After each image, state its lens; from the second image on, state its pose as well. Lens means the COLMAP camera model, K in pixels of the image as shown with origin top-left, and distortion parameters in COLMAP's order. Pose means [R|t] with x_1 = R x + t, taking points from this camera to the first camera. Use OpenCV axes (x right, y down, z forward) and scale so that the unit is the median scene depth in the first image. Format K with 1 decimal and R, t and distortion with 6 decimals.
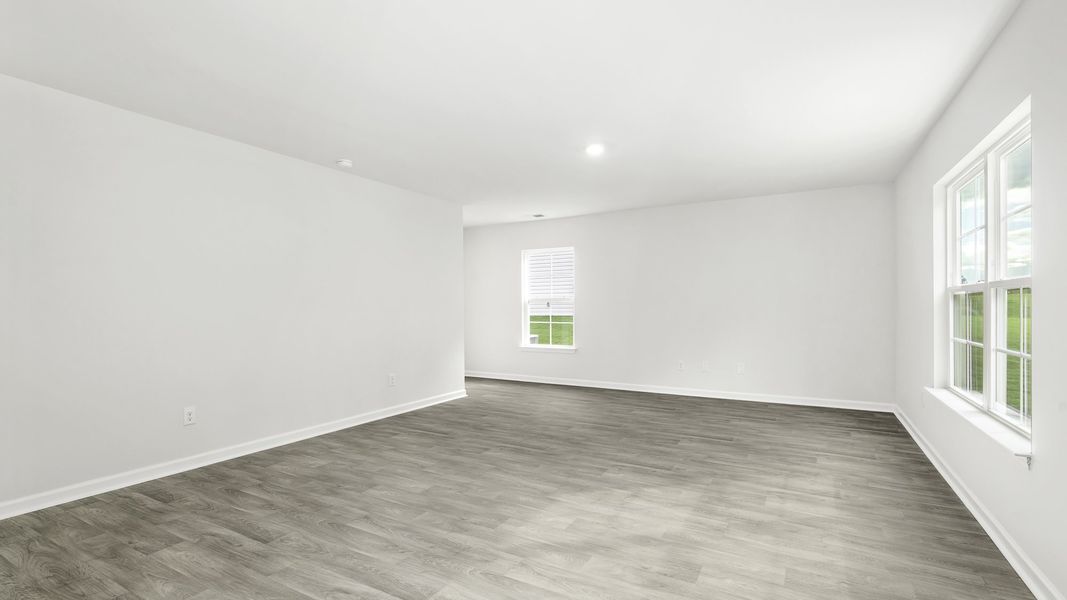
lens RADIAL K [[485.2, 0, 533.1], [0, 485.2, 307.9], [0, 0, 1]] dist [-0.001477, 0.000030]
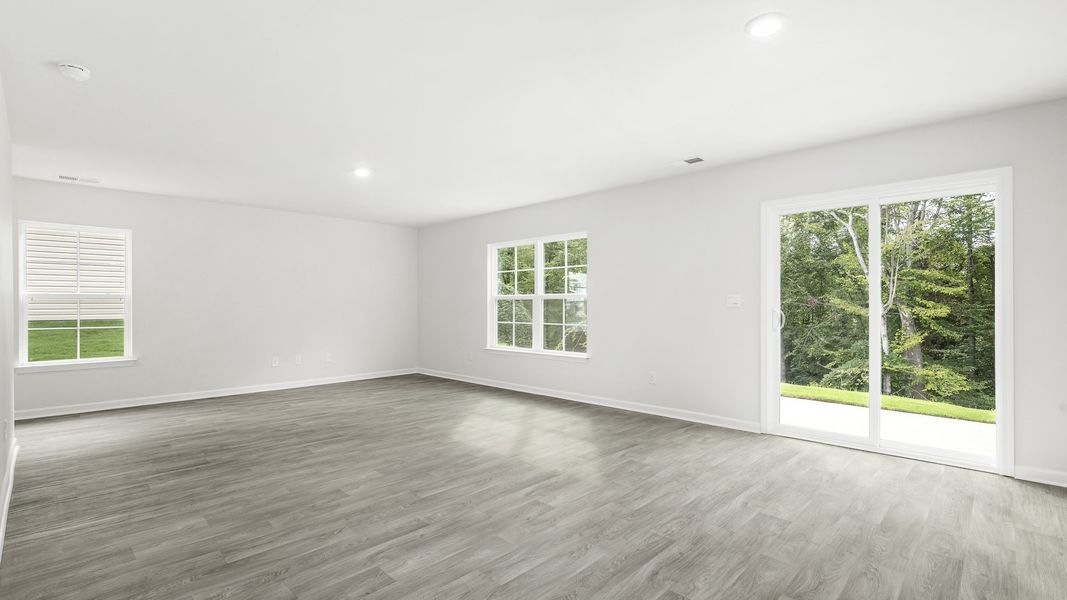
lens RADIAL K [[485.2, 0, 532.0], [0, 485.2, 305.0], [0, 0, 1]] dist [-0.001477, 0.000030]
pose [[0.250723, 0.004626, 0.968048, -1.113147], [0.005545, 0.999965, -0.006215, 0.007025], [-0.968043, 0.006926, 0.250688, 0.370440]]
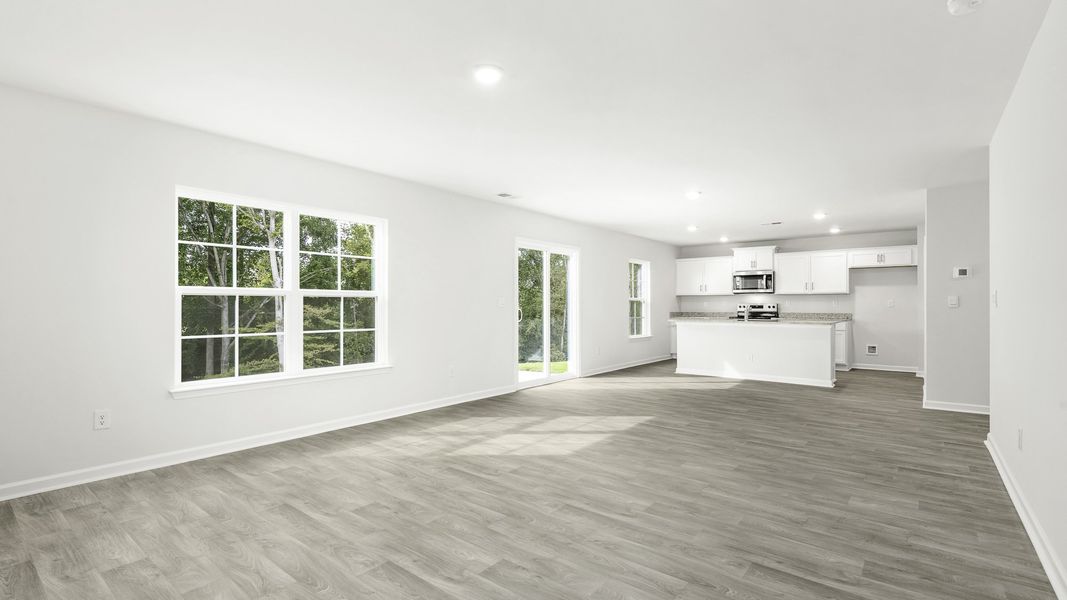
lens RADIAL K [[485.2, 0, 536.2], [0, 485.2, 303.5], [0, 0, 1]] dist [-0.001477, 0.000030]
pose [[-0.988484, 0.007850, 0.151123, -0.051209], [0.007722, 0.999969, -0.001432, -0.002523], [-0.151129, -0.000248, -0.988514, 2.039487]]
